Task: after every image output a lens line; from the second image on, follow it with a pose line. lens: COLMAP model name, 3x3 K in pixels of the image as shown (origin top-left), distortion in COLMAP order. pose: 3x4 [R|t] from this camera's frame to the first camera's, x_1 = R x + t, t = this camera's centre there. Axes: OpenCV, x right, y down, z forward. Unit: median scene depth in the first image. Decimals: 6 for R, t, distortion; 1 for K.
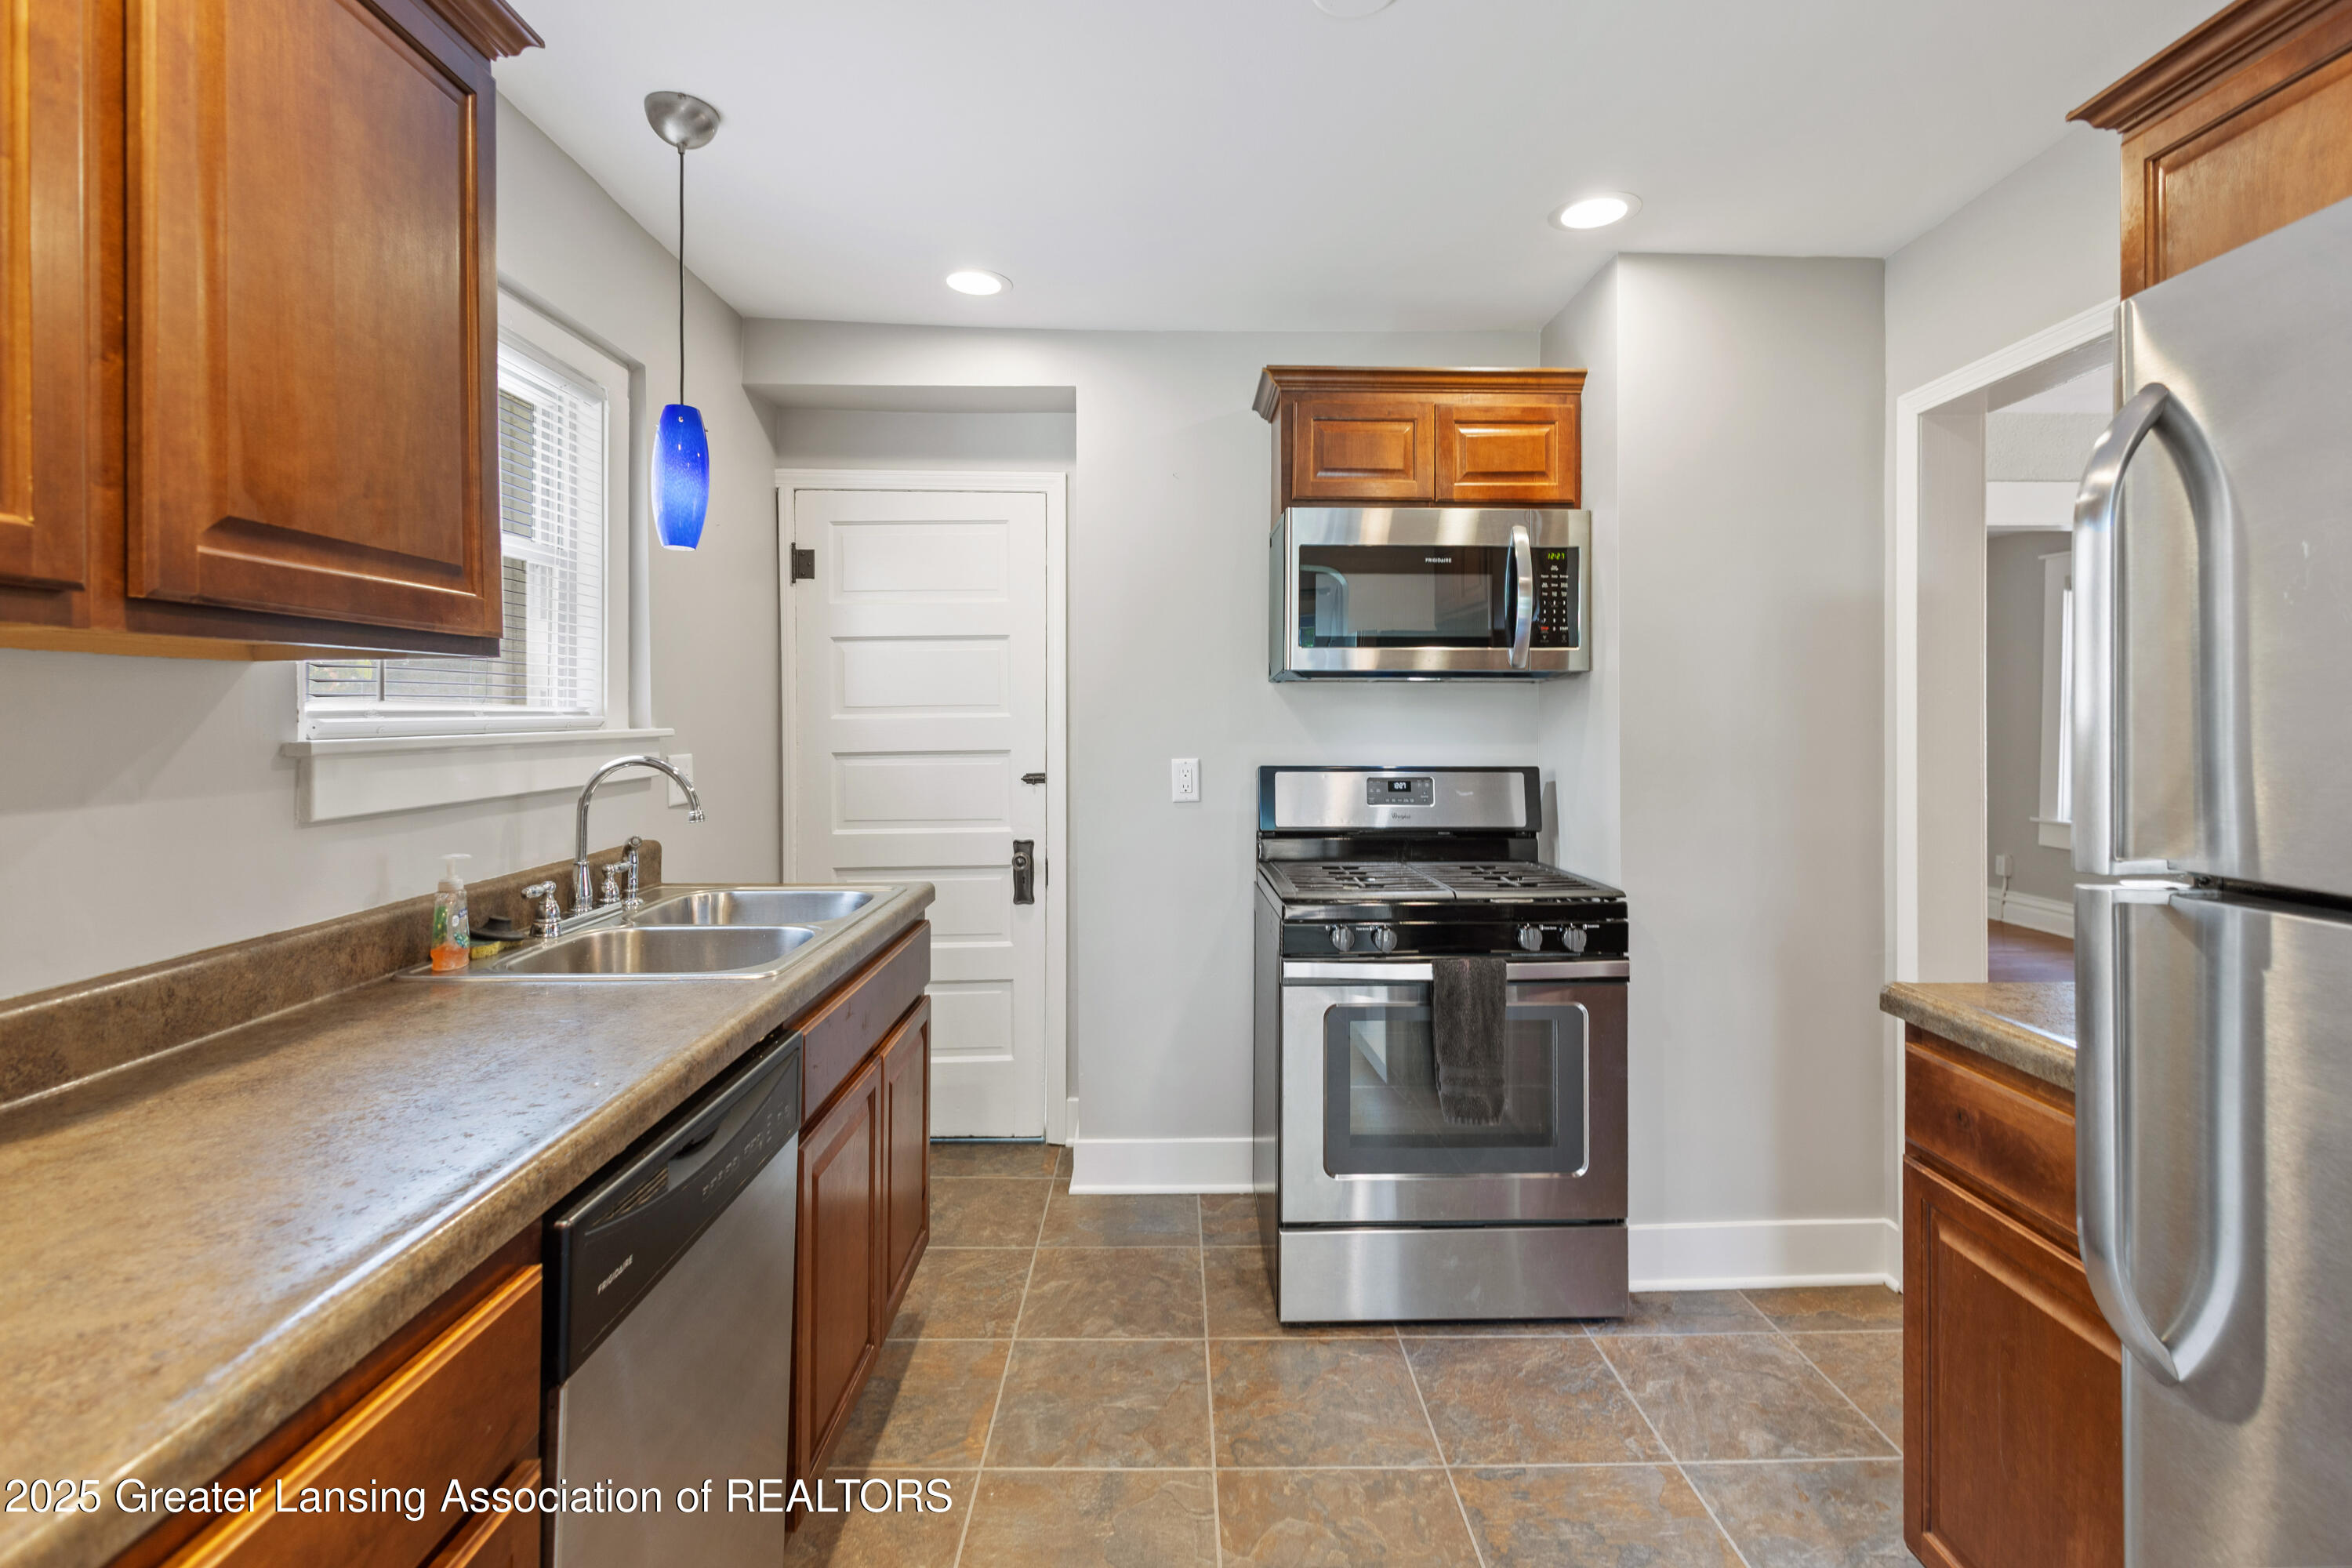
lens RADIAL K [[1095.3, 0, 1198.8], [0, 1095.3, 705.0], [0, 0, 1]] dist [0.001094, 0.000489]
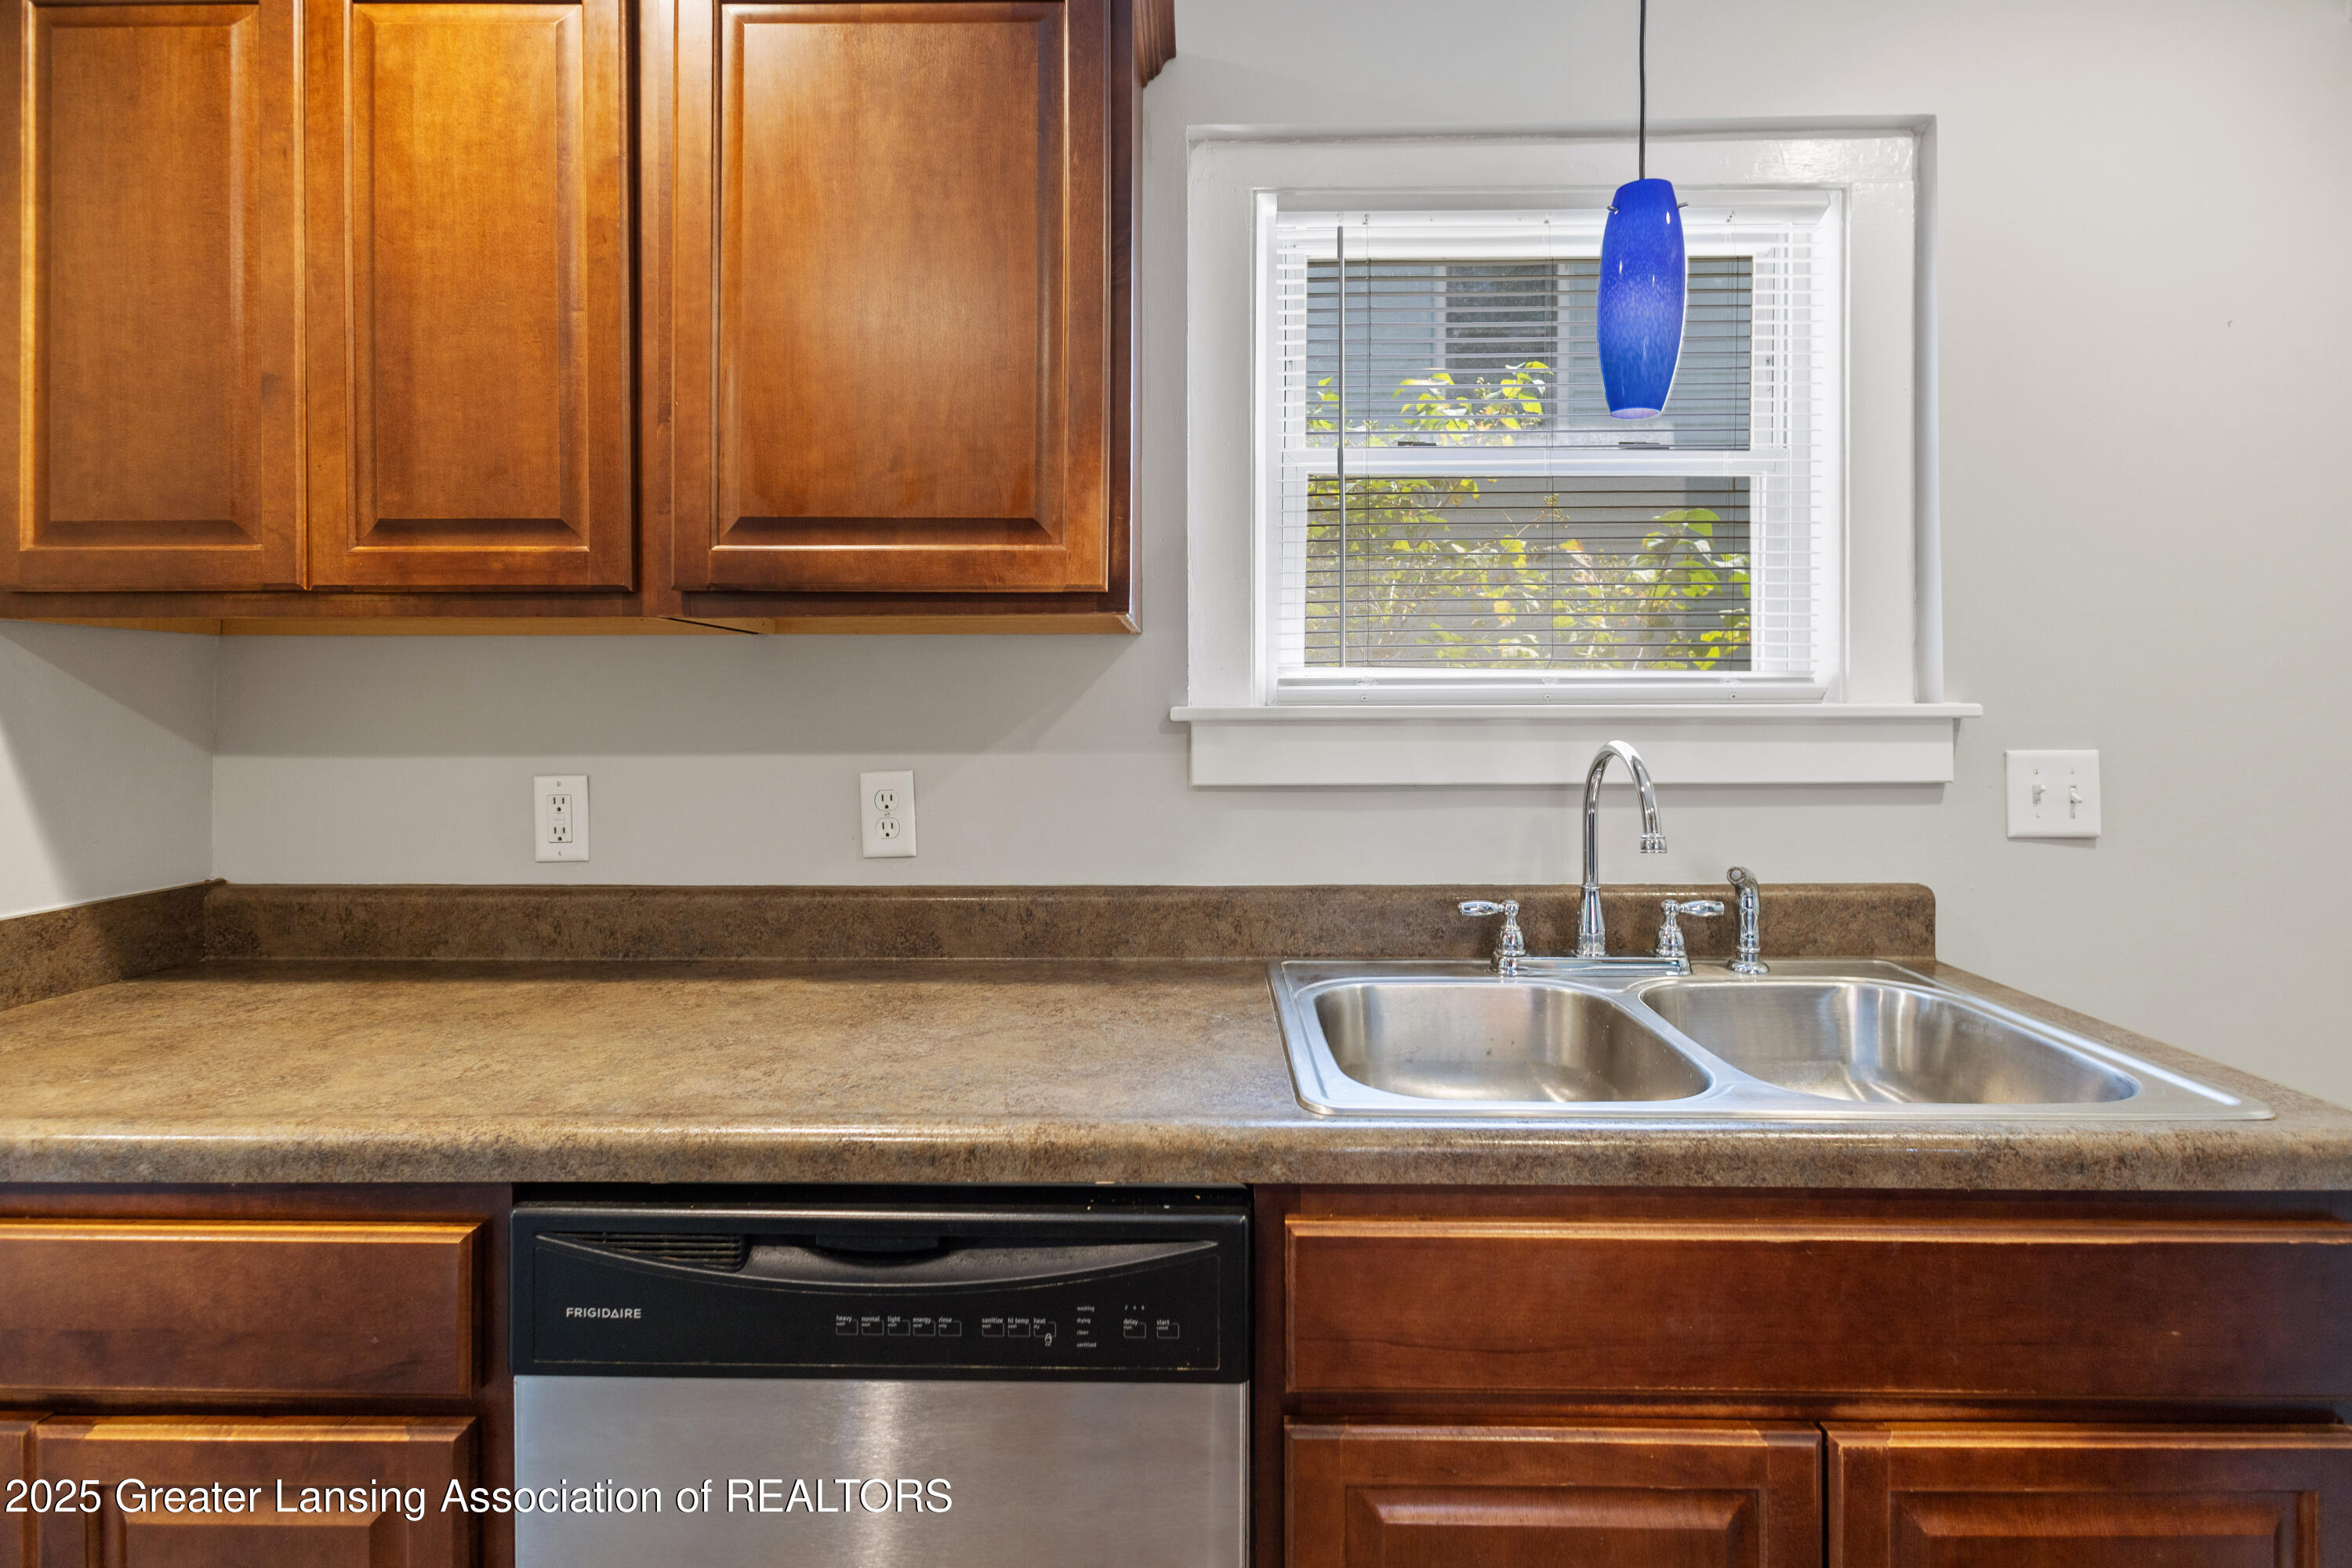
lens RADIAL K [[1095.3, 0, 1198.8], [0, 1095.3, 705.0], [0, 0, 1]] dist [0.001094, 0.000489]
pose [[-0.031814, 0.003251, -0.999489, 0.291802], [0.011029, 0.999935, 0.002901, 0.036270], [0.999433, -0.010931, -0.031847, 1.371838]]
